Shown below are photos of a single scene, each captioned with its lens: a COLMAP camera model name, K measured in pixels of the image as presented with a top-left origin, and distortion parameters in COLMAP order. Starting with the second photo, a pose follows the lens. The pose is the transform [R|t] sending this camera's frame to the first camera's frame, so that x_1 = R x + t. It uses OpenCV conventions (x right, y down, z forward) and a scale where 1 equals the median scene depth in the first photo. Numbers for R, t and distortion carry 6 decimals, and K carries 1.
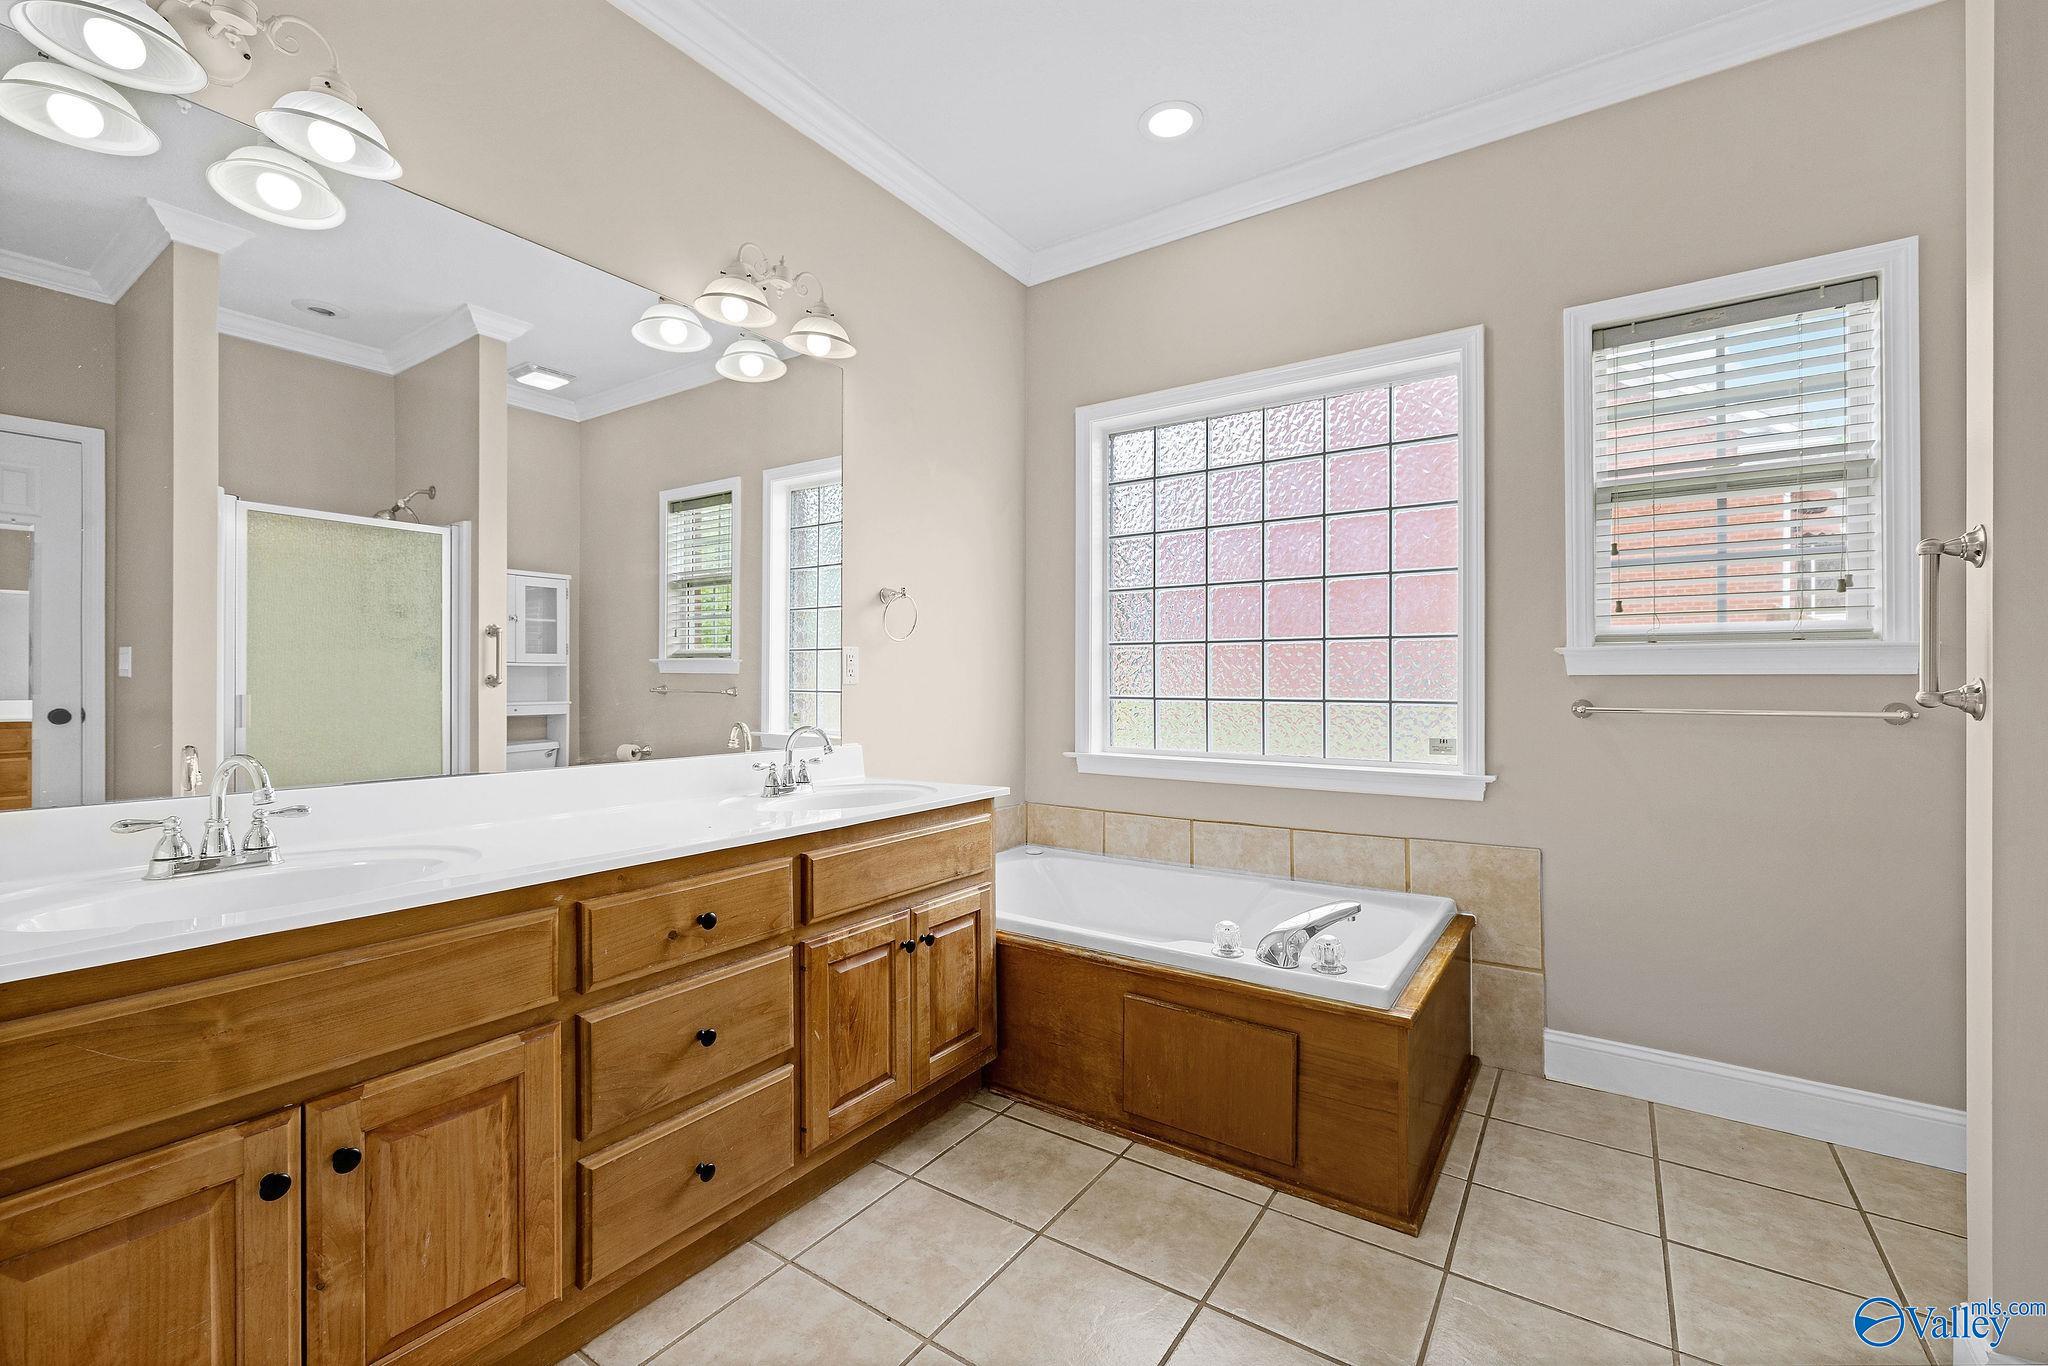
lens RADIAL K [[869.2, 0, 1024.5], [0, 869.2, 677.8], [0, 0, 1]] dist [0.004722, -0.000132]
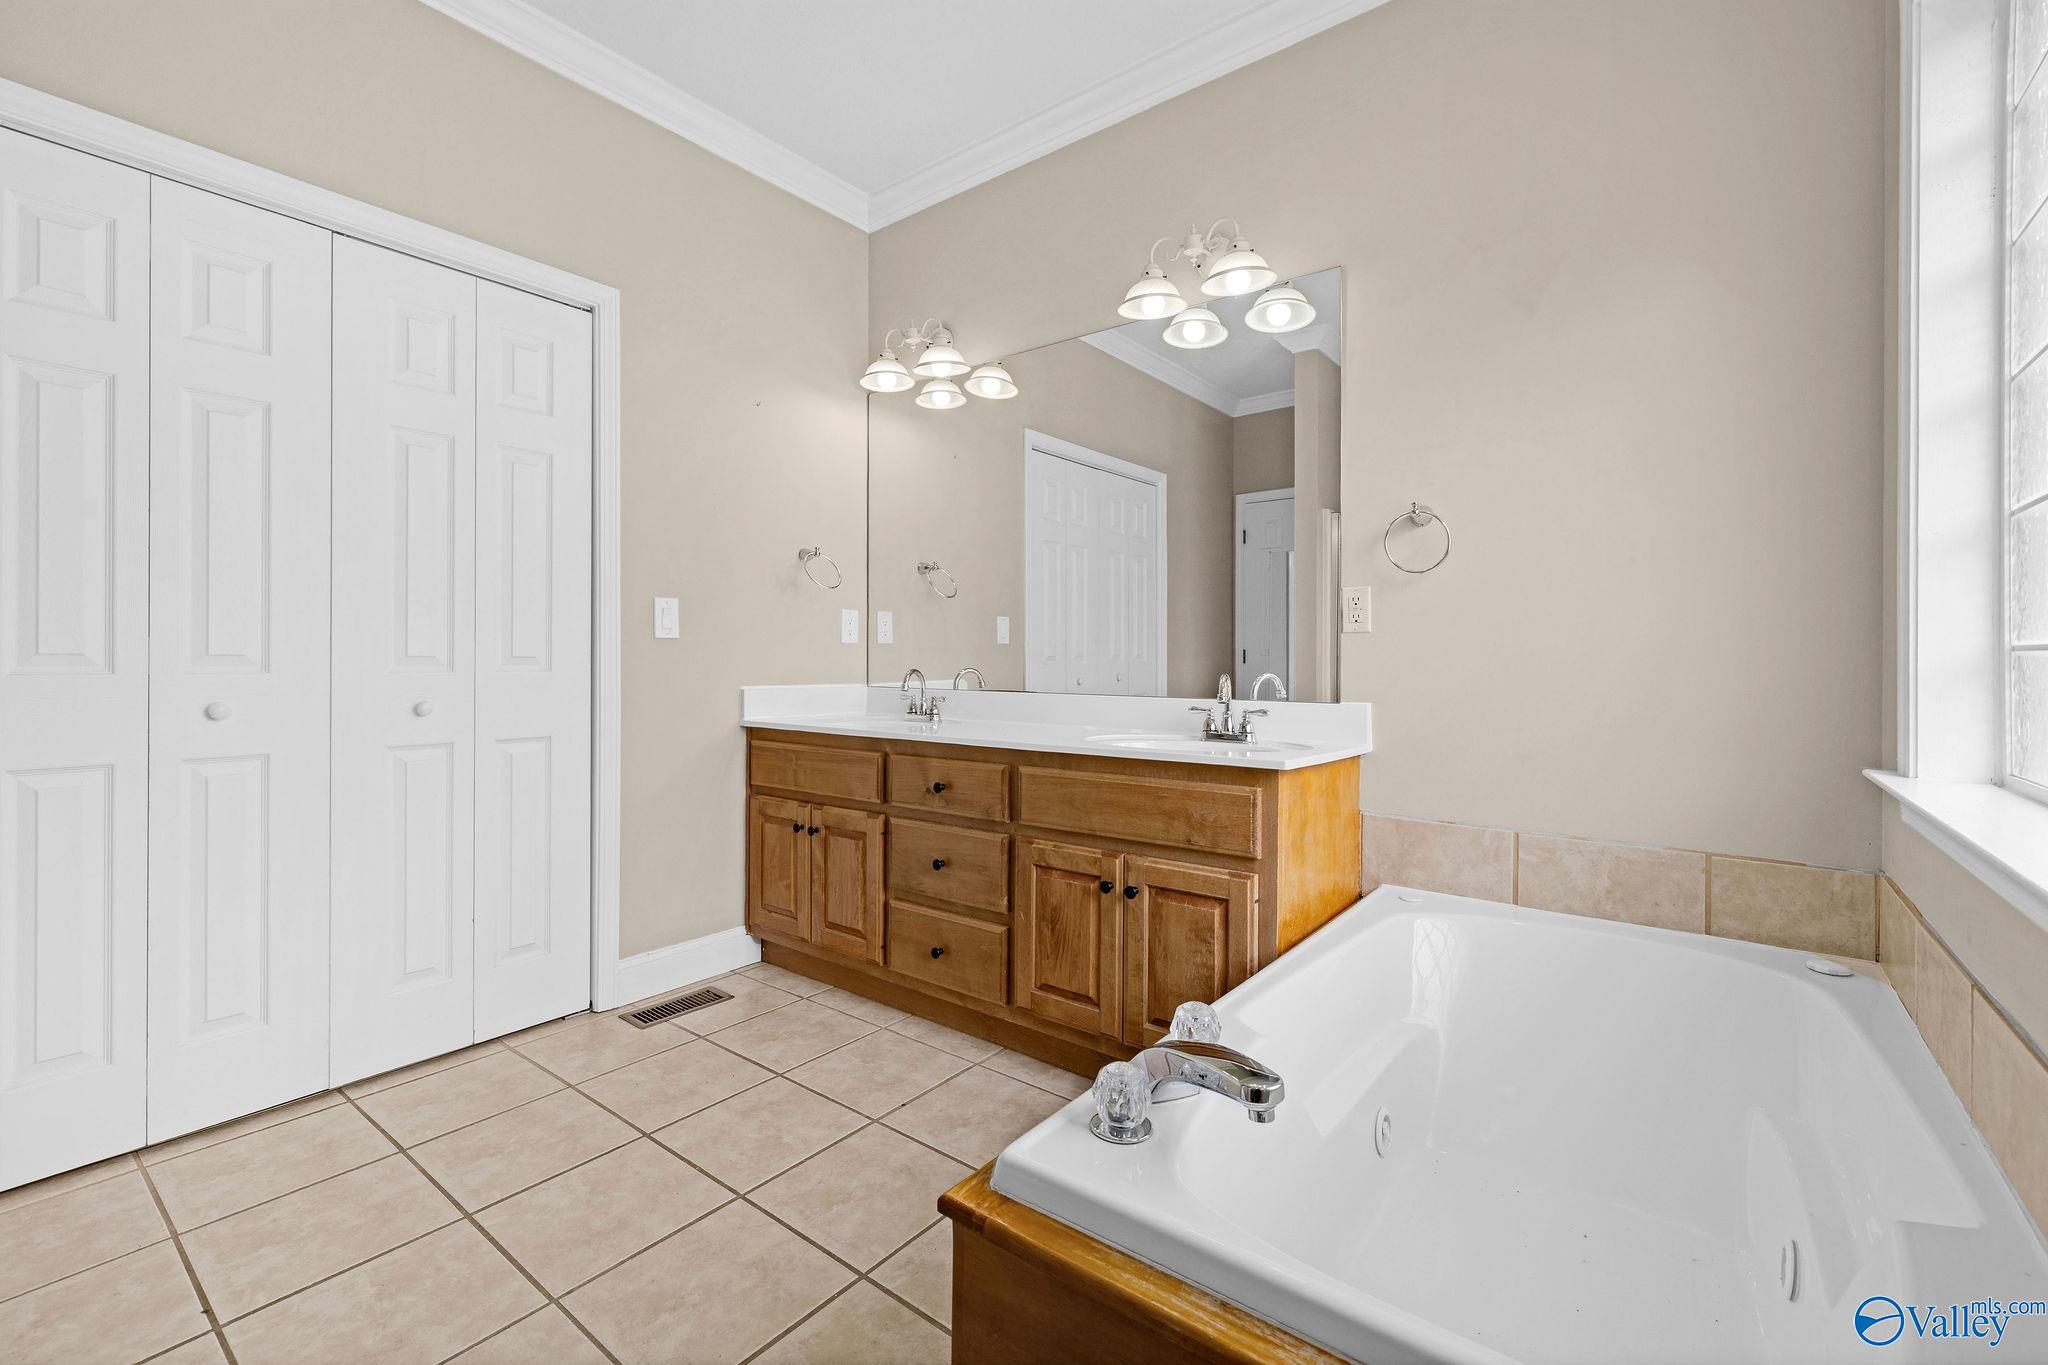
lens RADIAL K [[869.2, 0, 1026.6], [0, 869.2, 677.5], [0, 0, 1]] dist [0.004722, -0.000132]
pose [[-0.073399, -0.001168, -0.997302, 1.138373], [-0.008499, 0.999964, -0.000545, 0.085594], [0.997266, 0.008436, -0.073406, 1.262953]]
